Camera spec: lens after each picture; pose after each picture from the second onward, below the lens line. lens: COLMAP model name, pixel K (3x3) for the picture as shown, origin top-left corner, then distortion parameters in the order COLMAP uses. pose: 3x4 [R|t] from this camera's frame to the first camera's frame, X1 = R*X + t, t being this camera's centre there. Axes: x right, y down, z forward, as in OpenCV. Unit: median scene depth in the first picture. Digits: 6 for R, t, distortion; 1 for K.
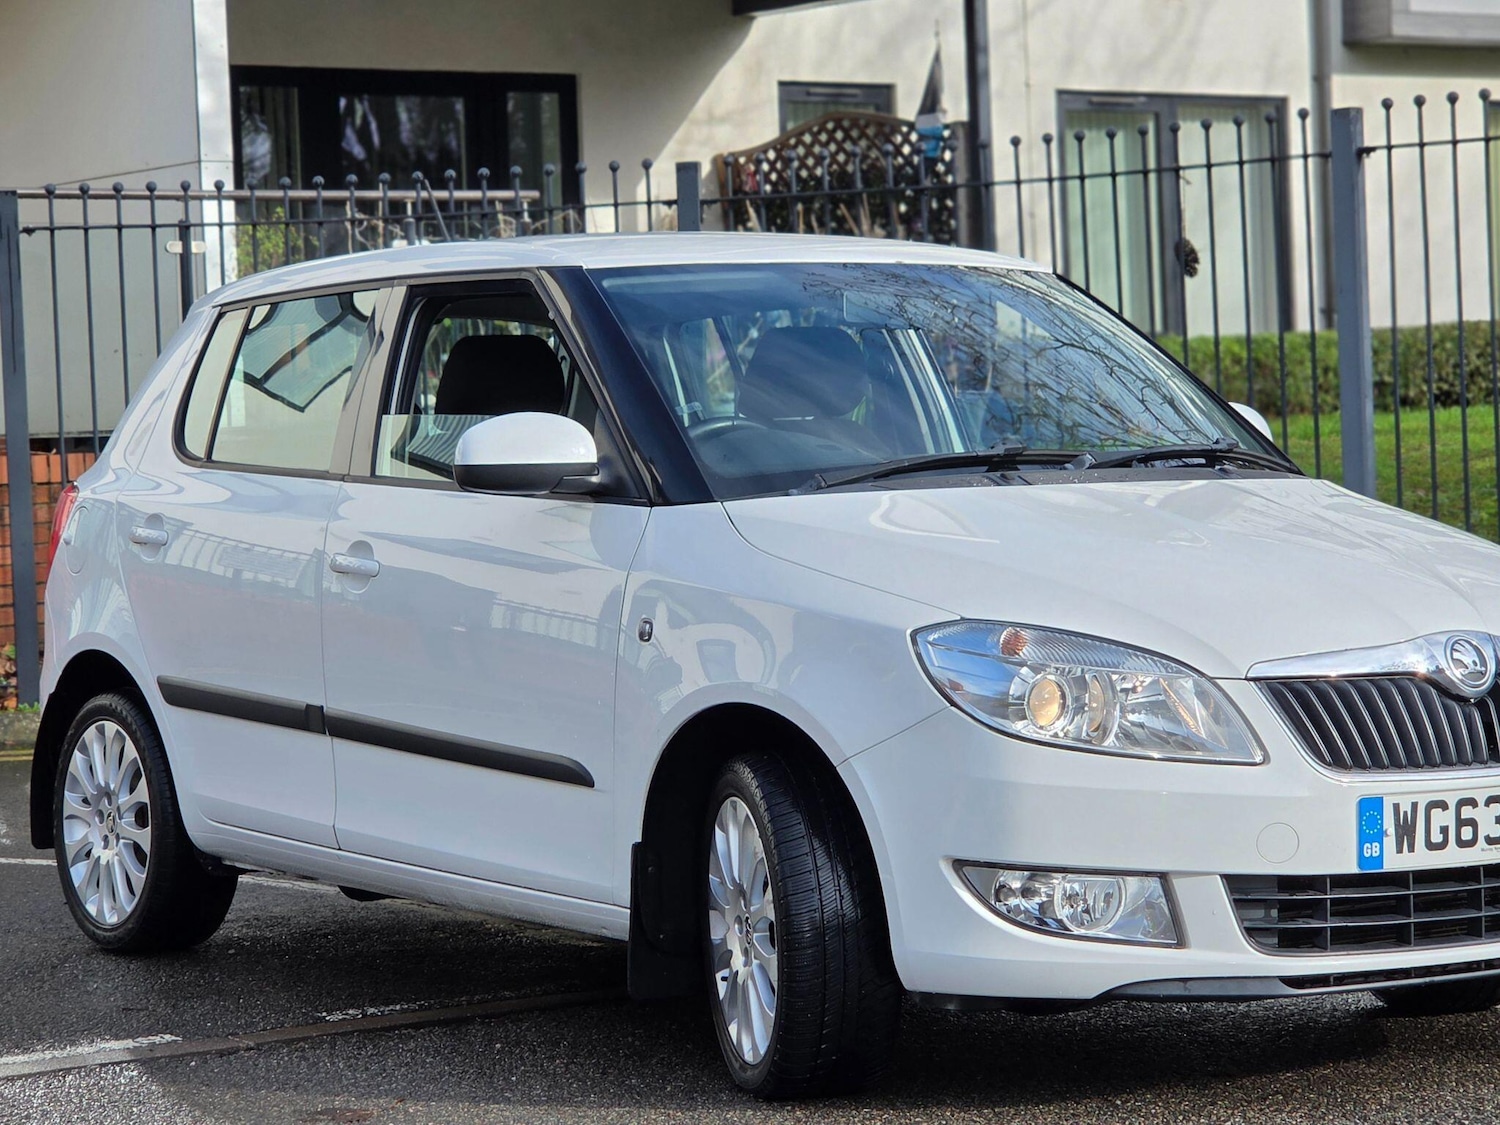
lens RADIAL K [[3731.6, 0, 781.7], [0, 3731.6, 388.1], [0, 0, 1]] dist [-0.298148, 4.102501]
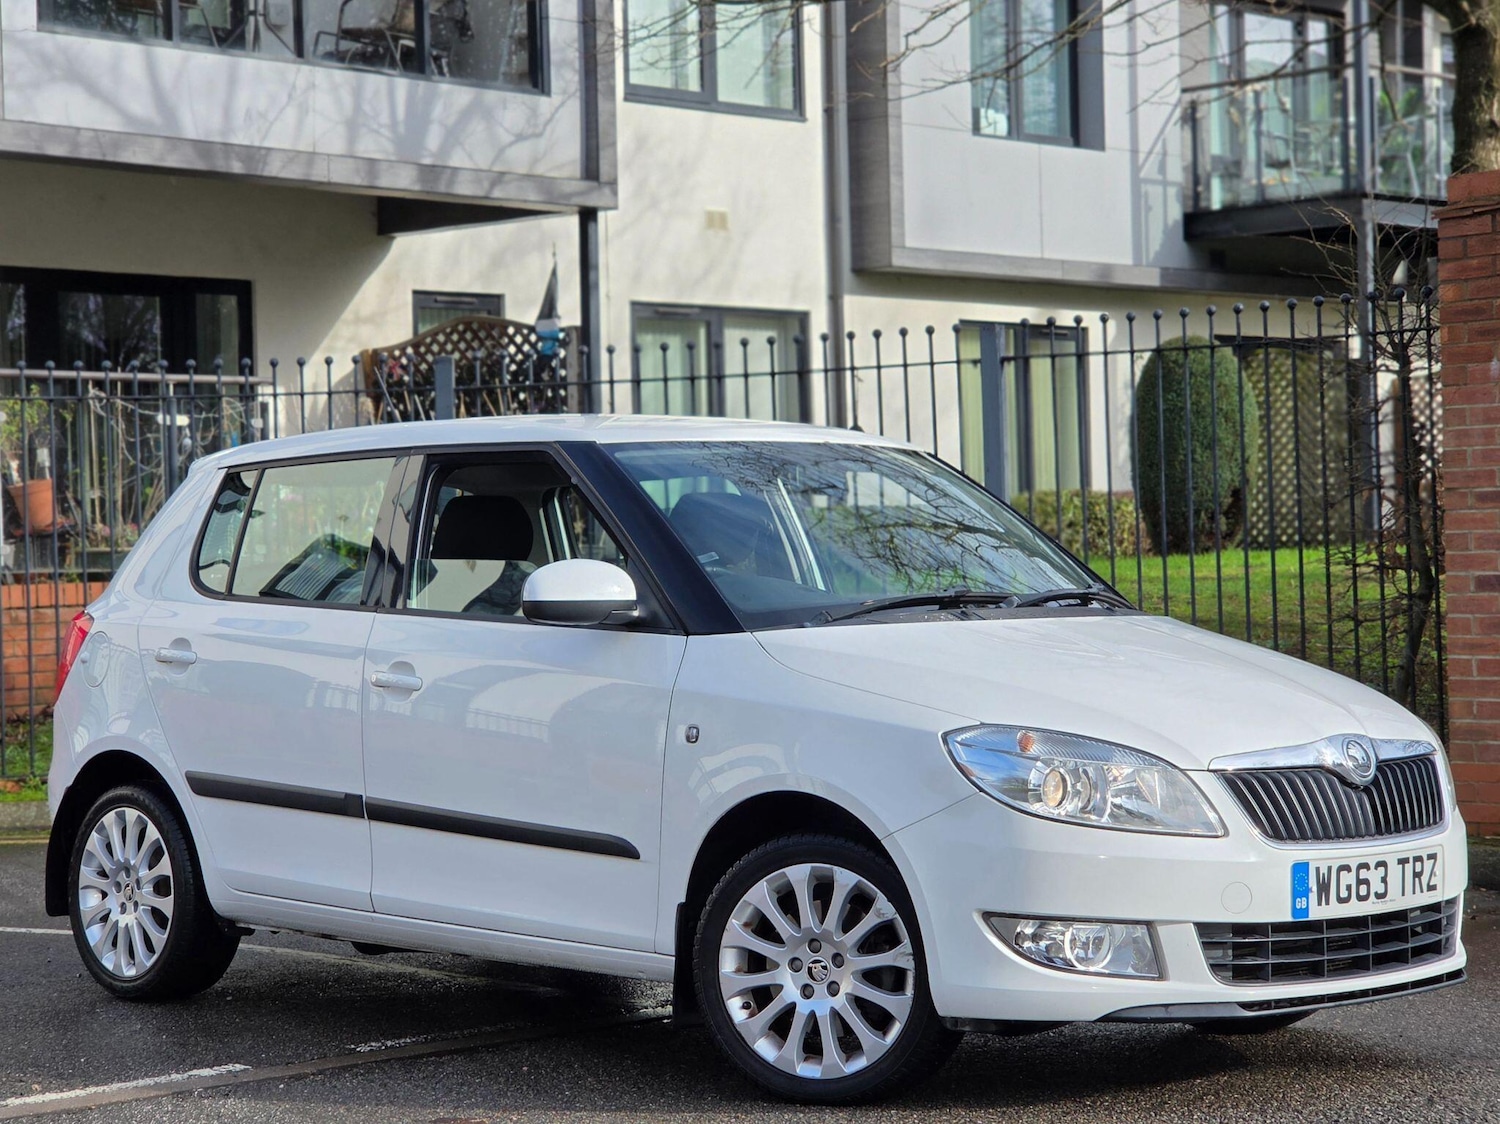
lens RADIAL K [[3069.9, 0, 738.0], [0, 3069.9, 579.7], [0, 0, 1]] dist [-0.012048, 0.854008]
pose [[0.988968, 0.008950, 0.147861, -0.129561], [-0.010587, 0.999891, 0.010288, 0.002057], [-0.147753, -0.011740, 0.988955, -0.017586]]
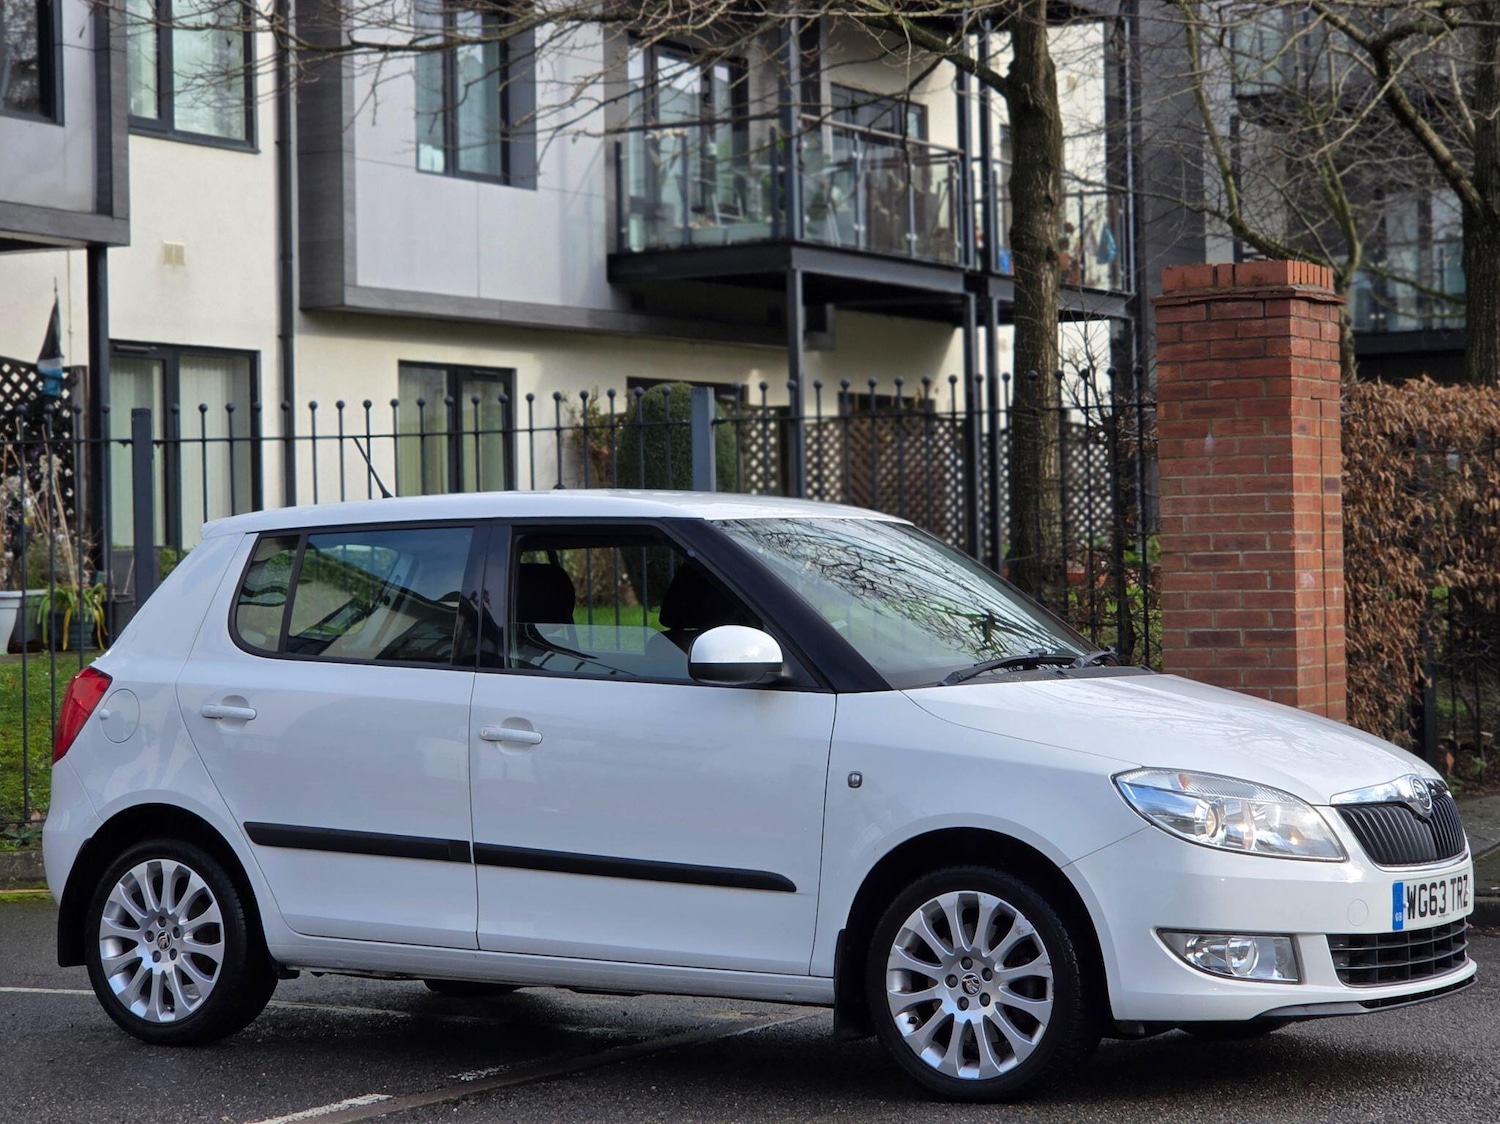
lens RADIAL K [[3290.7, 0, 753.2], [0, 3290.7, 510.0], [0, 0, 1]] dist [-0.101216, 3.037554]
pose [[0.924905, 0.022716, 0.379520, -0.409987], [-0.013465, 0.999544, -0.027012, -0.002517], [-0.379961, 0.019874, 0.924789, -0.112922]]
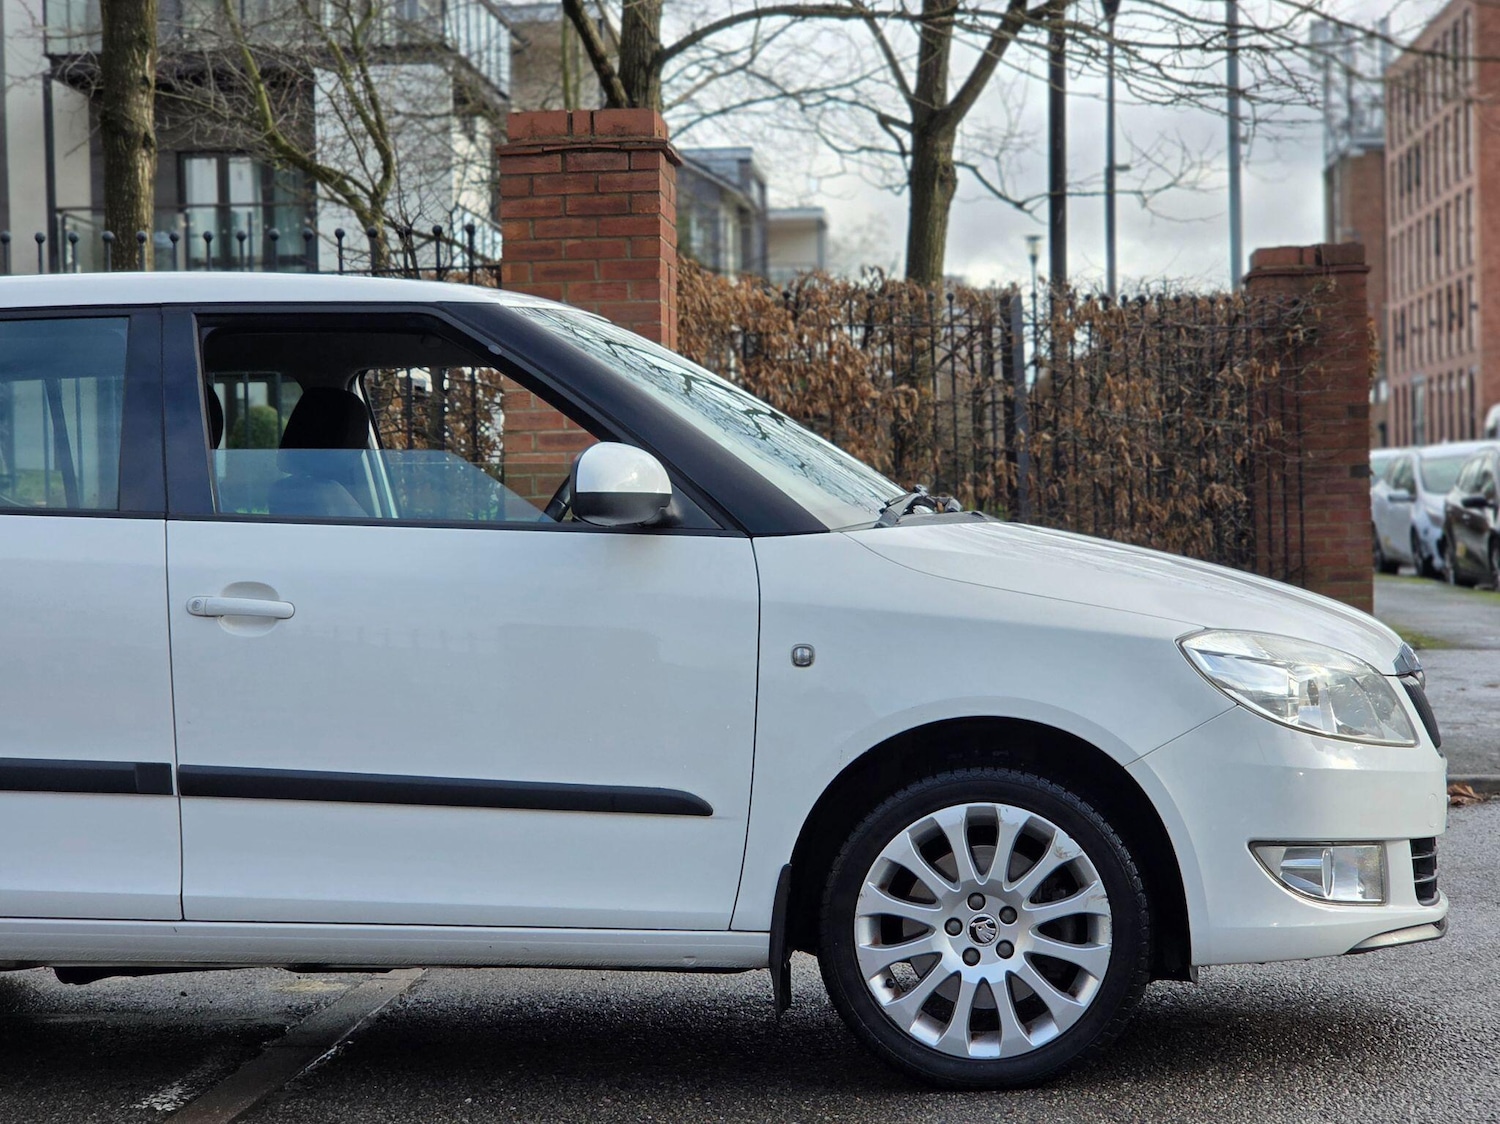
lens RADIAL K [[3000.9, 0, 750.0], [0, 3000.9, 562.0], [0, 0, 1]] dist [-0.215768, 3.395547]
pose [[0.692745, 0.007485, 0.721144, -0.476504], [-0.007109, 0.999968, -0.003550, 0.031688], [-0.721148, -0.002668, 0.692776, 0.327266]]
